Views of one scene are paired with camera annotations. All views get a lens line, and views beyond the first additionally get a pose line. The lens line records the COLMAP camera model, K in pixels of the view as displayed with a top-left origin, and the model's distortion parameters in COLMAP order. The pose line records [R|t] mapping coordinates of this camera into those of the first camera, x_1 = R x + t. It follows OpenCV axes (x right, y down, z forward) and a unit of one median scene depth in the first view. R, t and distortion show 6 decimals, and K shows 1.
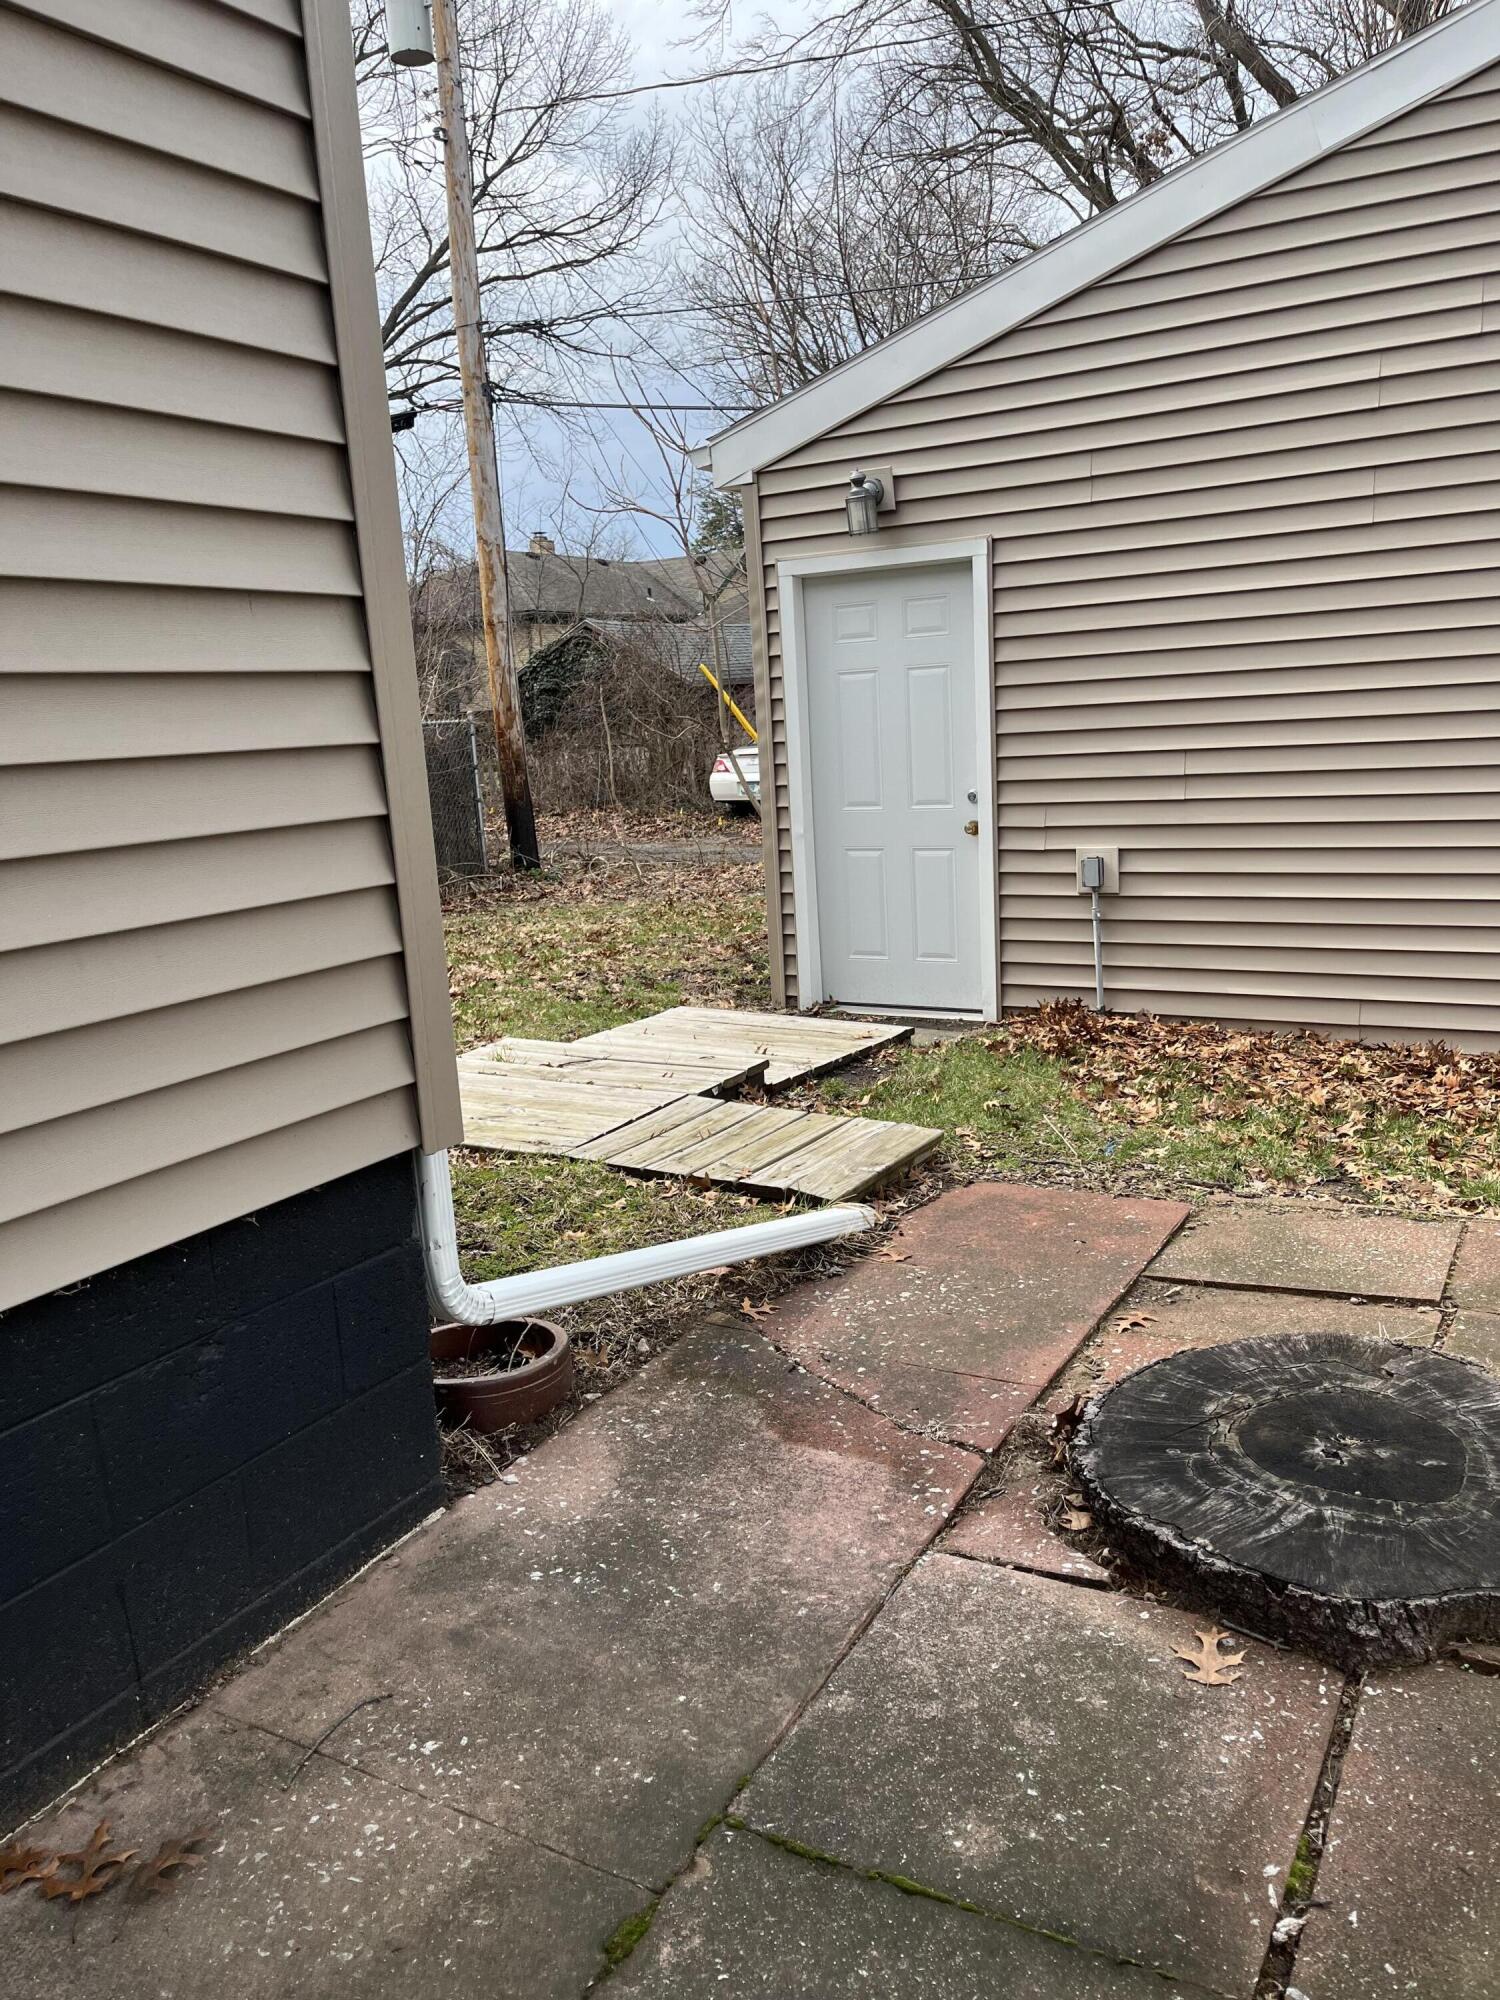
lens RADIAL K [[1501.1, 0, 750.0], [0, 1501.1, 1000.0], [0, 0, 1]] dist [0.070398, -0.093831]
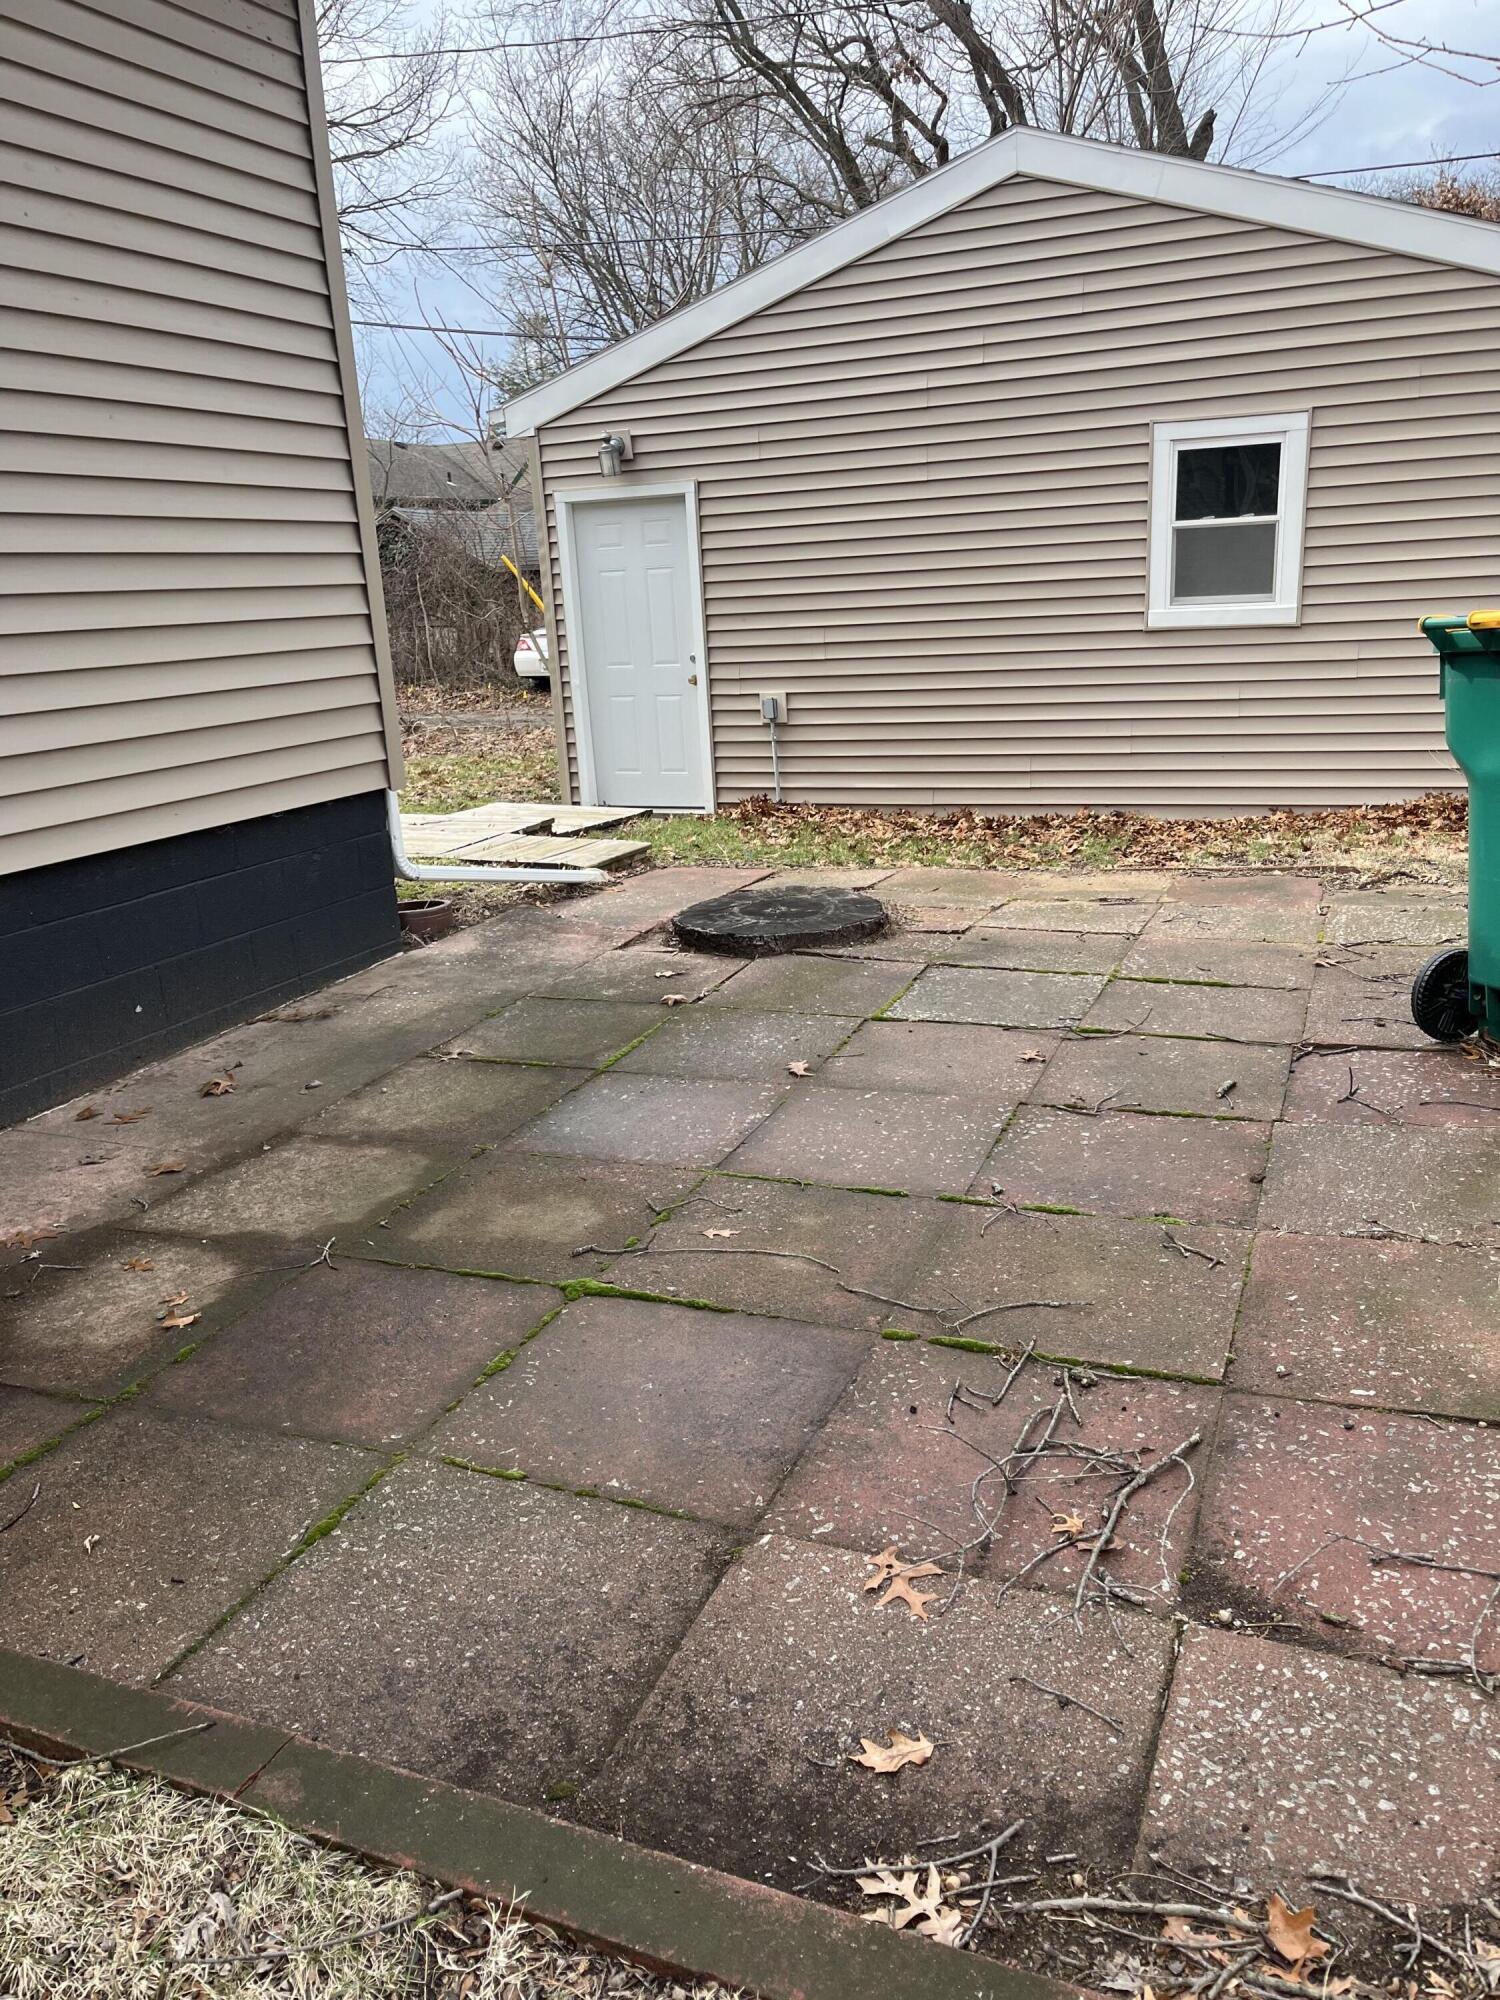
lens RADIAL K [[1523.9, 0, 759.4], [0, 1523.9, 1001.2], [0, 0, 1]] dist [0.088076, -0.099610]
pose [[0.991878, -0.028554, 0.123946, 0.017342], [0.019857, 0.997290, 0.070840, 0.097235], [-0.125633, -0.067803, 0.989757, -0.527552]]
